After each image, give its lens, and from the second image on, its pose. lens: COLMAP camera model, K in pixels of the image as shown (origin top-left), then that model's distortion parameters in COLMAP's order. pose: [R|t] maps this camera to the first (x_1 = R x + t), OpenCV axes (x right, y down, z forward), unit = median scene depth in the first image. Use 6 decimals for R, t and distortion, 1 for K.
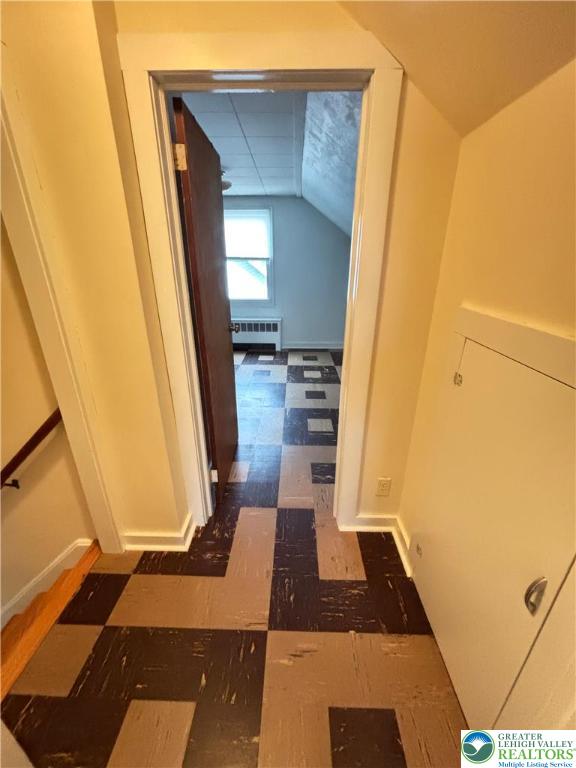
lens RADIAL K [[310.7, 0, 289.0], [0, 310.7, 383.2], [0, 0, 1]] dist [0.003044, 0.000510]
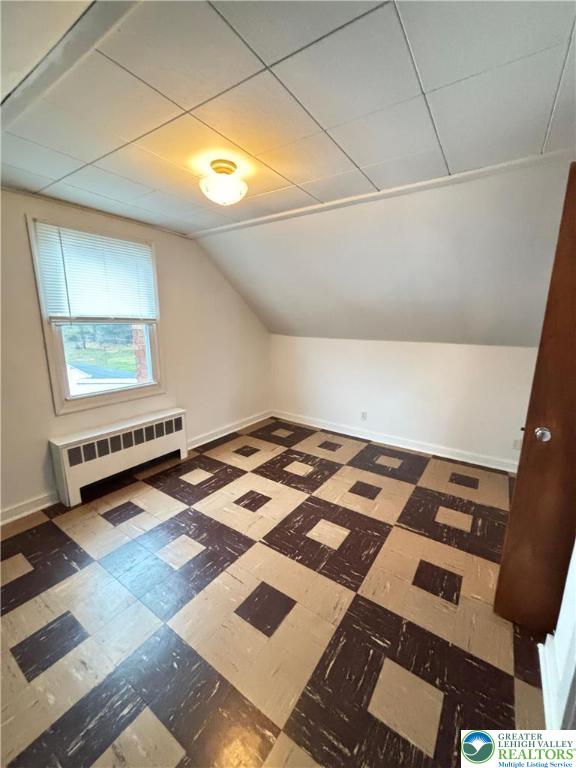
lens RADIAL K [[310.7, 0, 289.0], [0, 310.7, 383.2], [0, 0, 1]] dist [0.003044, 0.000510]
pose [[0.544539, -0.166440, 0.822055, -0.428470], [0.303892, 0.952669, -0.008416, -0.185812], [-0.781746, 0.254399, 0.569346, 0.446118]]
